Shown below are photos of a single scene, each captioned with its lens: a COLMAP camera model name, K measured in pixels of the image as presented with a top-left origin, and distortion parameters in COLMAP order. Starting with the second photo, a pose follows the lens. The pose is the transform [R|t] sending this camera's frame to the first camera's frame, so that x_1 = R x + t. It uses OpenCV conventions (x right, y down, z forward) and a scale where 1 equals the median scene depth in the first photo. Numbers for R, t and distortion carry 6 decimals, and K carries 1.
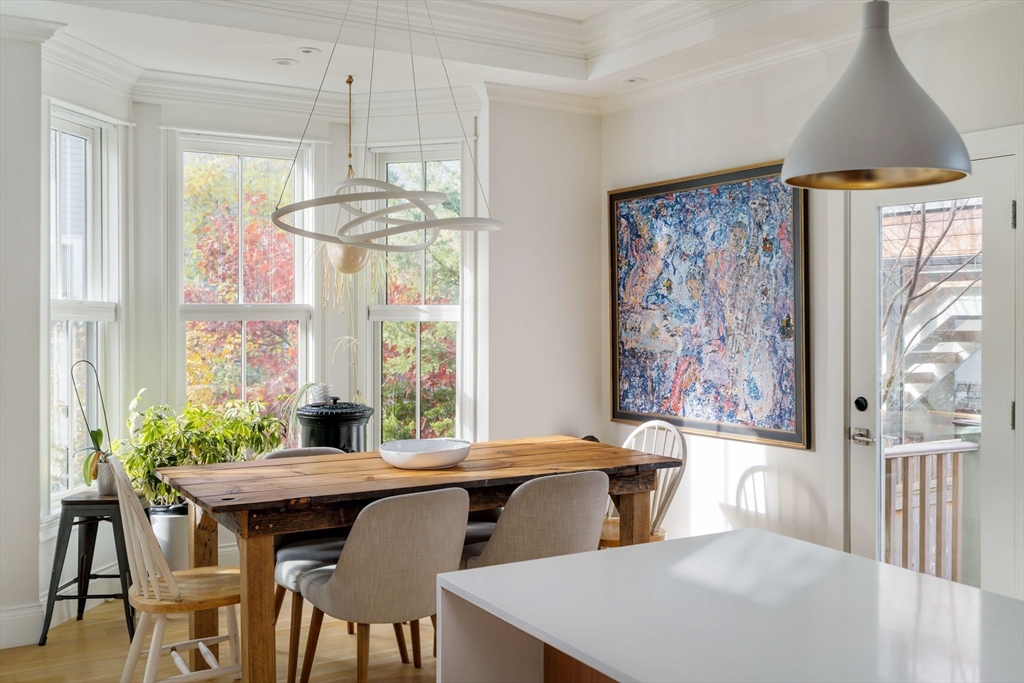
lens RADIAL K [[989.5, 0, 511.6], [0, 989.5, 315.7], [0, 0, 1]] dist [-0.002189, 0.003147]
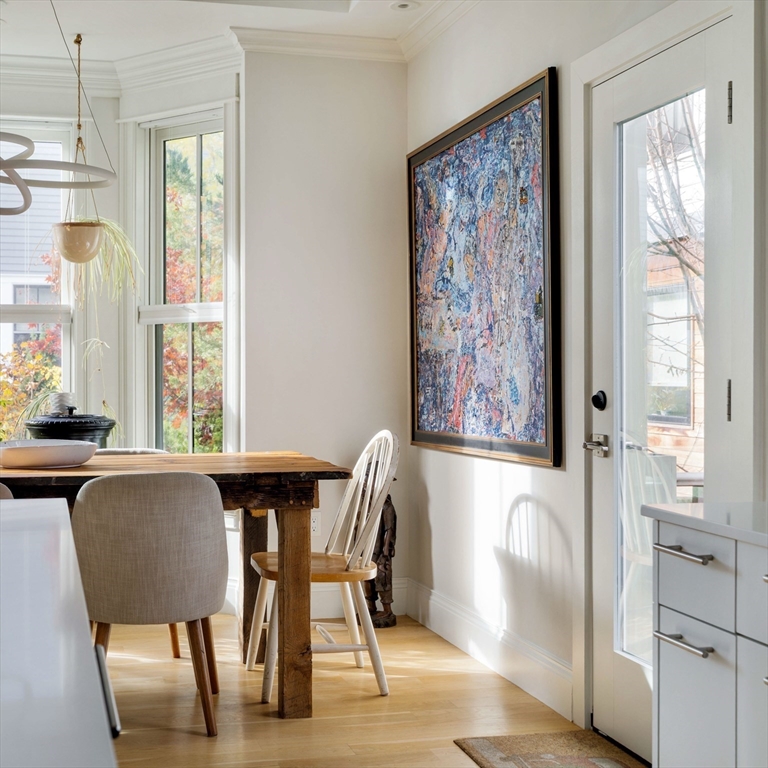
lens RADIAL K [[1135.2, 0, 300.3], [0, 1135.2, 383.1], [0, 0, 1]] dist [0.003863, -0.013065]
pose [[0.947719, -0.001362, -0.319104, 0.350650], [0.001334, 0.999999, -0.000308, 0.065450], [0.319104, -0.000134, 0.947720, 0.125559]]
